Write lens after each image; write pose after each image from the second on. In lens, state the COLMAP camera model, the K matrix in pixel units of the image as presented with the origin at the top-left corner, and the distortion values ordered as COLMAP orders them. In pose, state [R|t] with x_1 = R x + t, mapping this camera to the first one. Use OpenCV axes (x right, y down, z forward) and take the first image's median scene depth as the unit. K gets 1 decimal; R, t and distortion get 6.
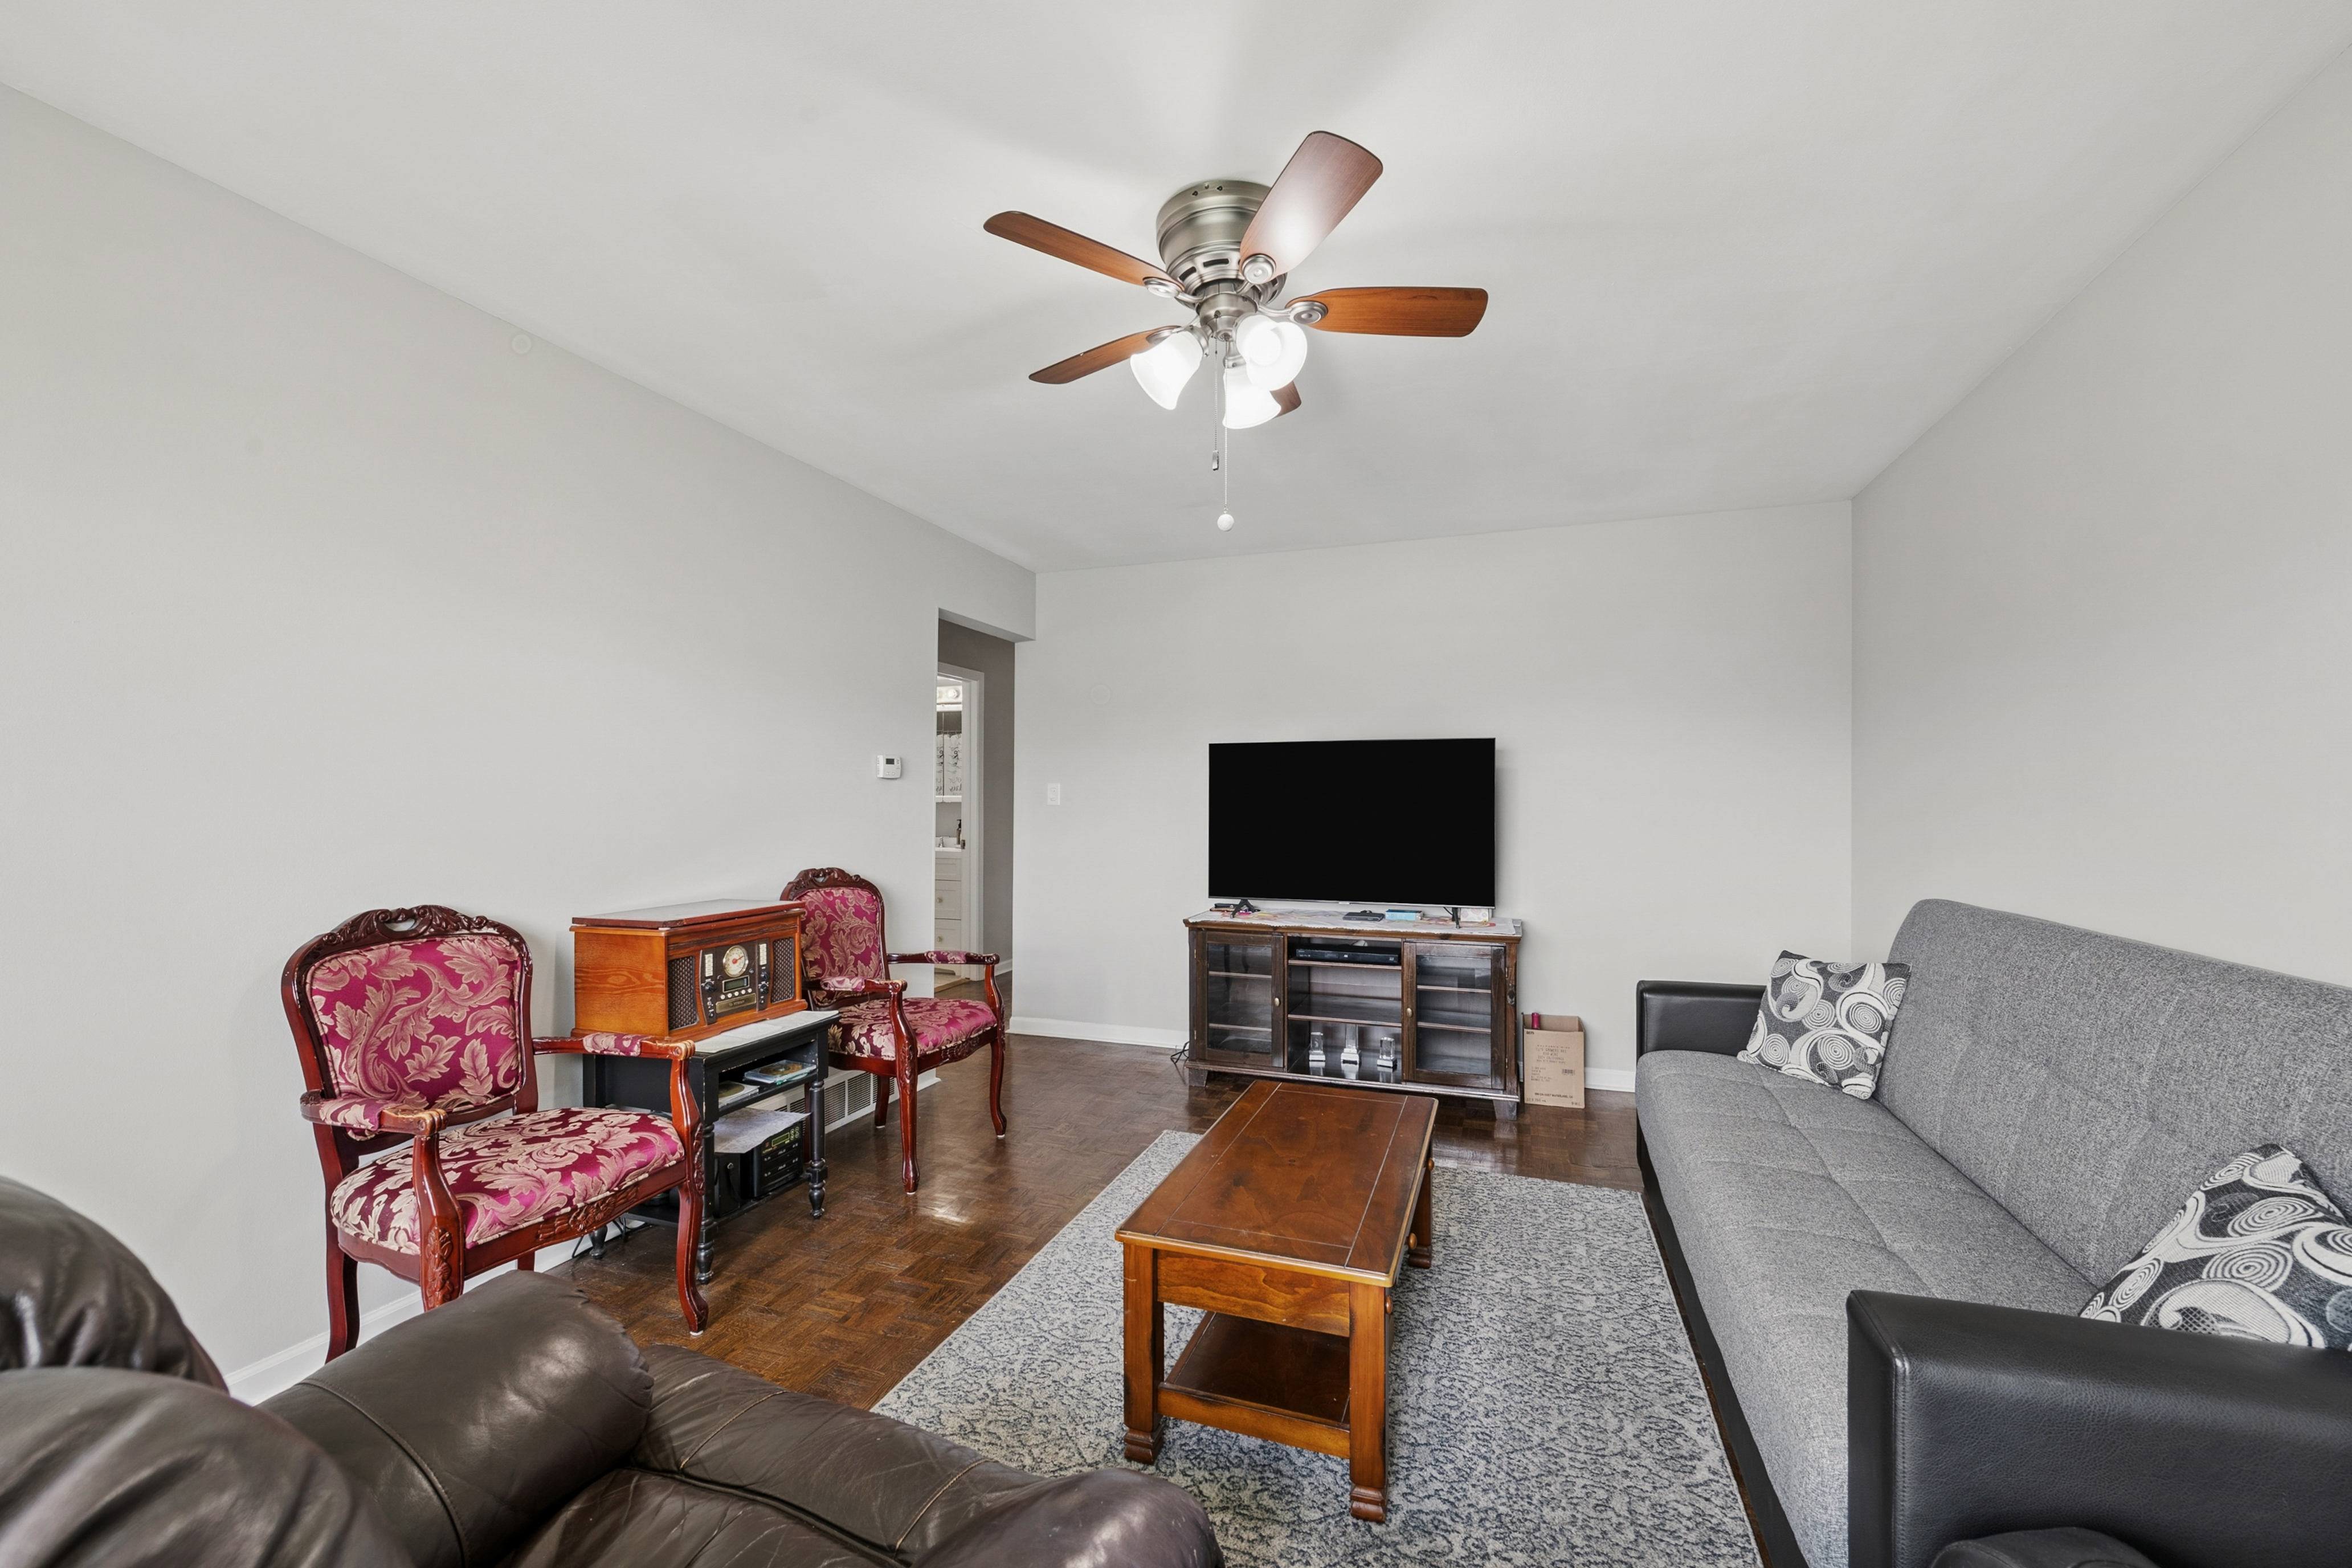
lens RADIAL K [[939.4, 0, 1186.2], [0, 939.4, 782.3], [0, 0, 1]] dist [-0.001131, -0.003569]
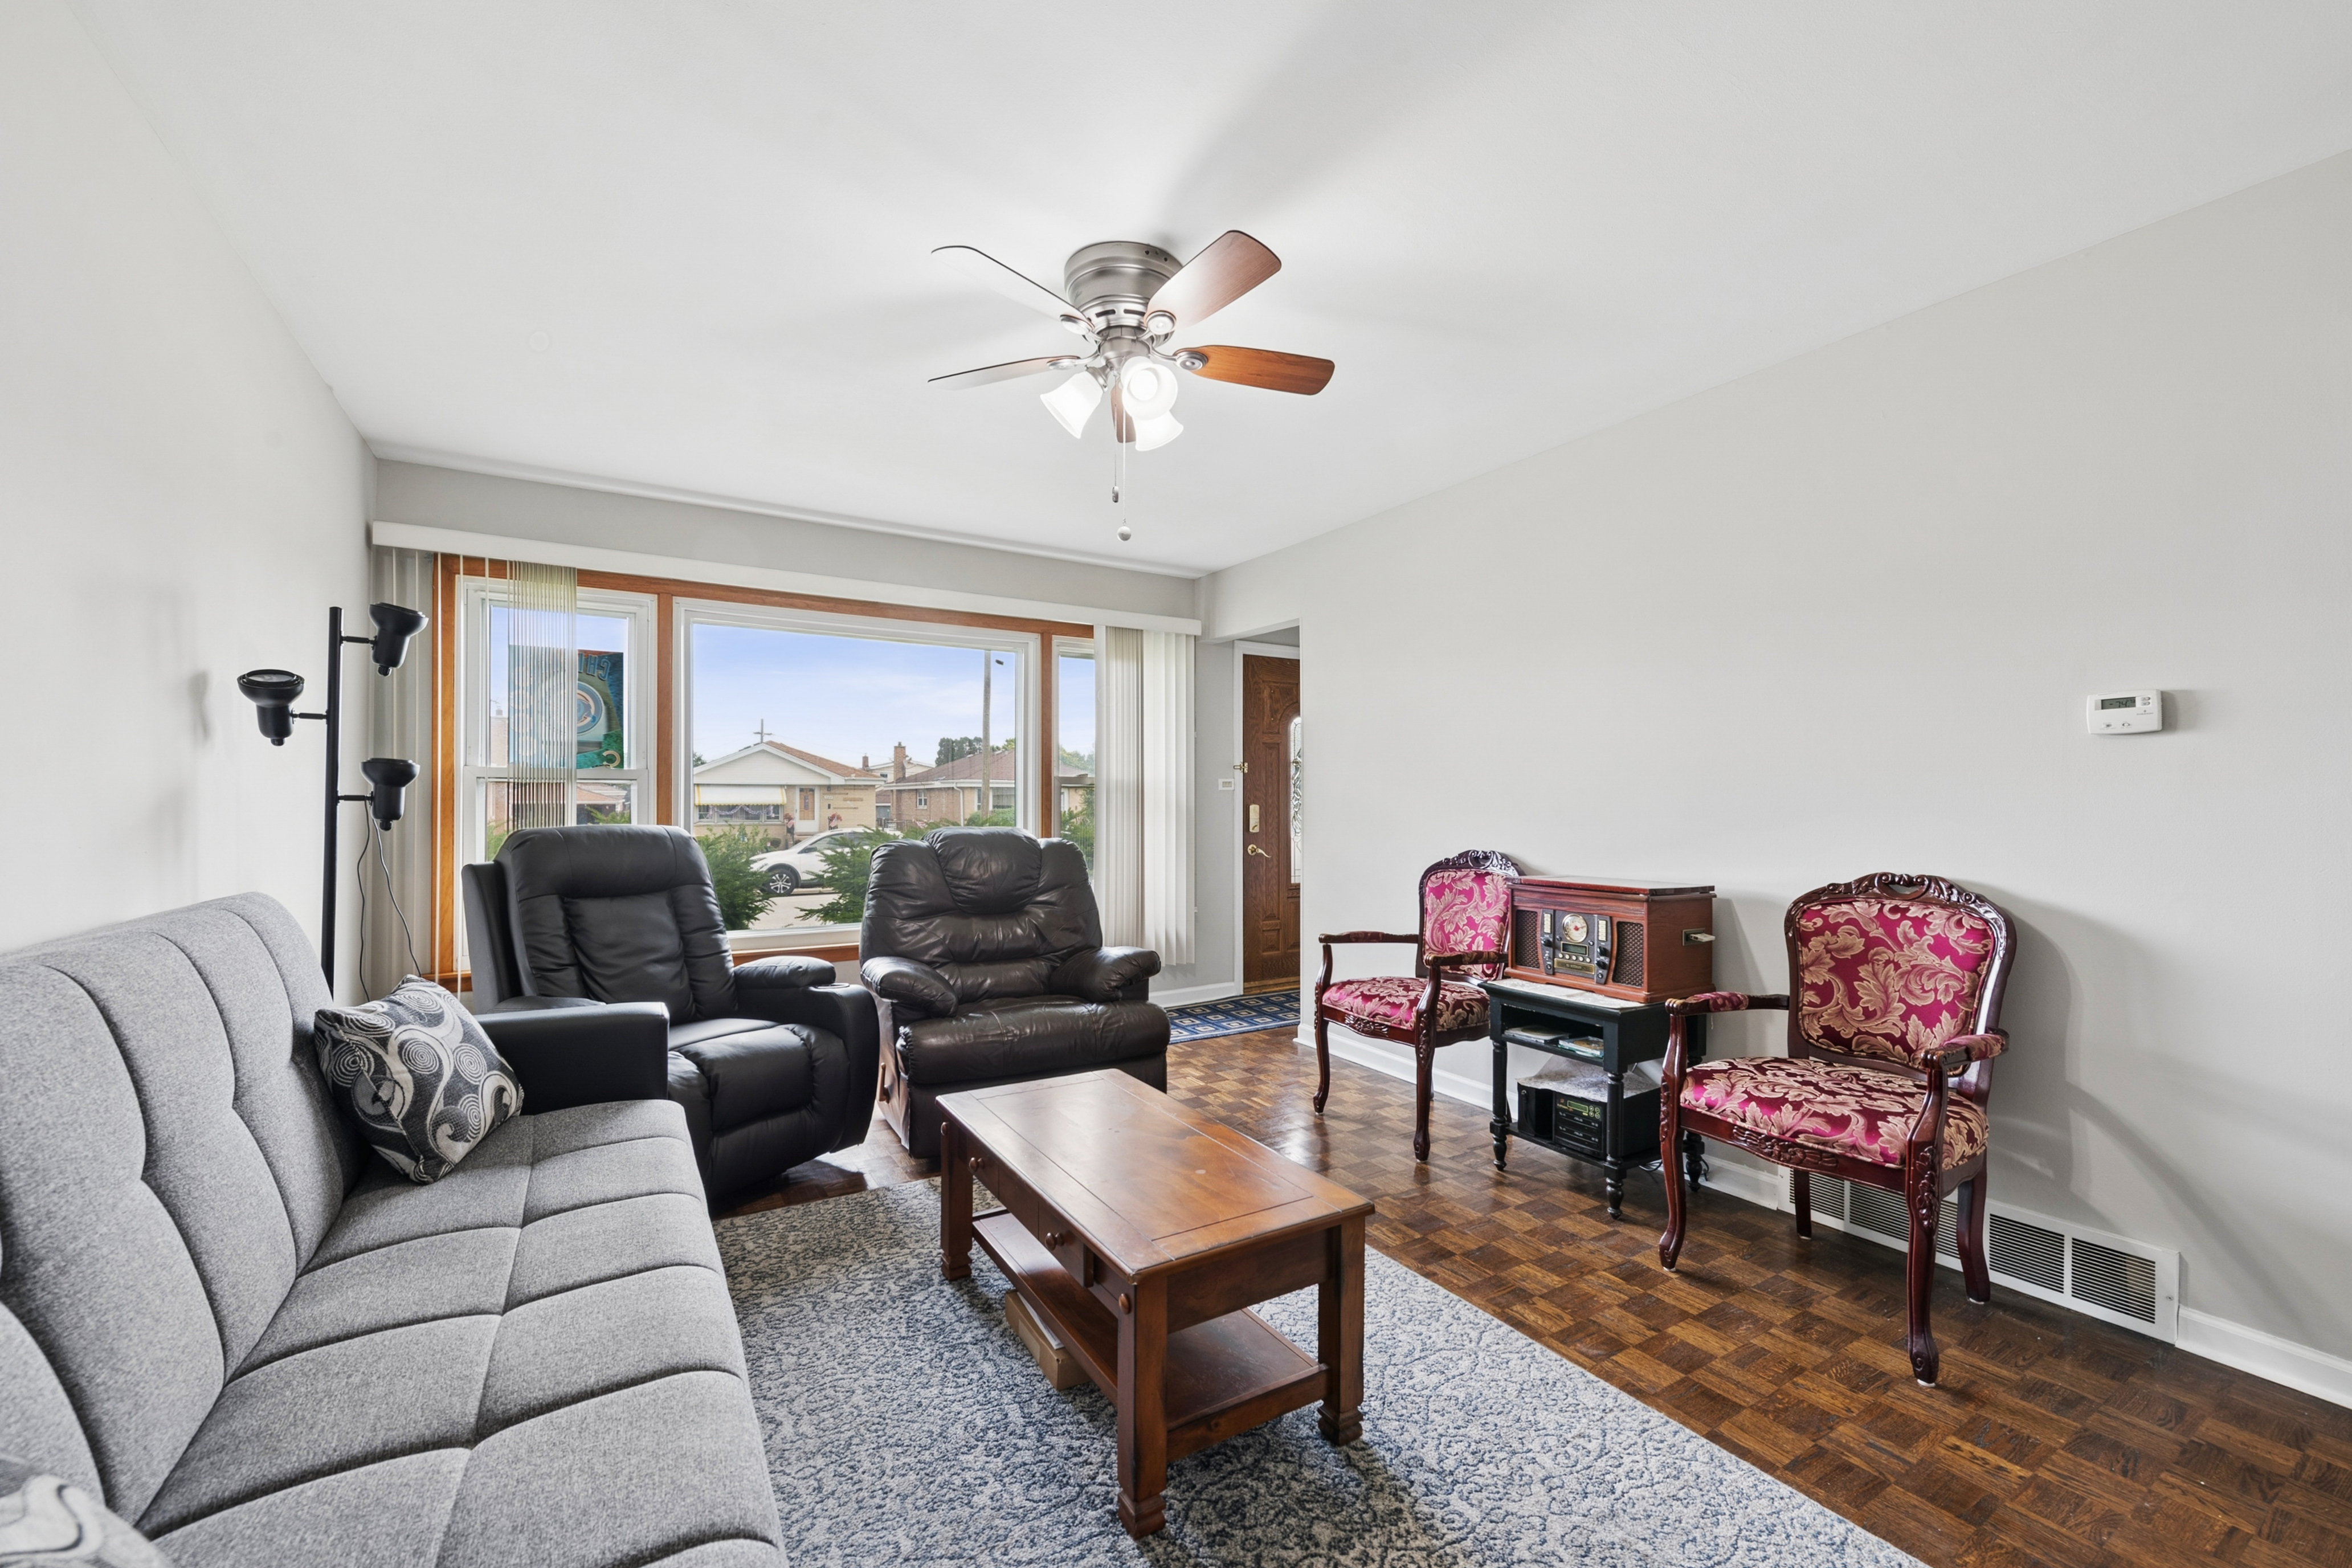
lens RADIAL K [[939.4, 0, 1186.2], [0, 939.4, 782.3], [0, 0, 1]] dist [-0.001131, -0.003569]
pose [[-0.628058, -0.019885, -0.777912, 0.839462], [0.014701, 0.999192, -0.037410, 0.065476], [0.778028, -0.034932, -0.627258, 1.672345]]
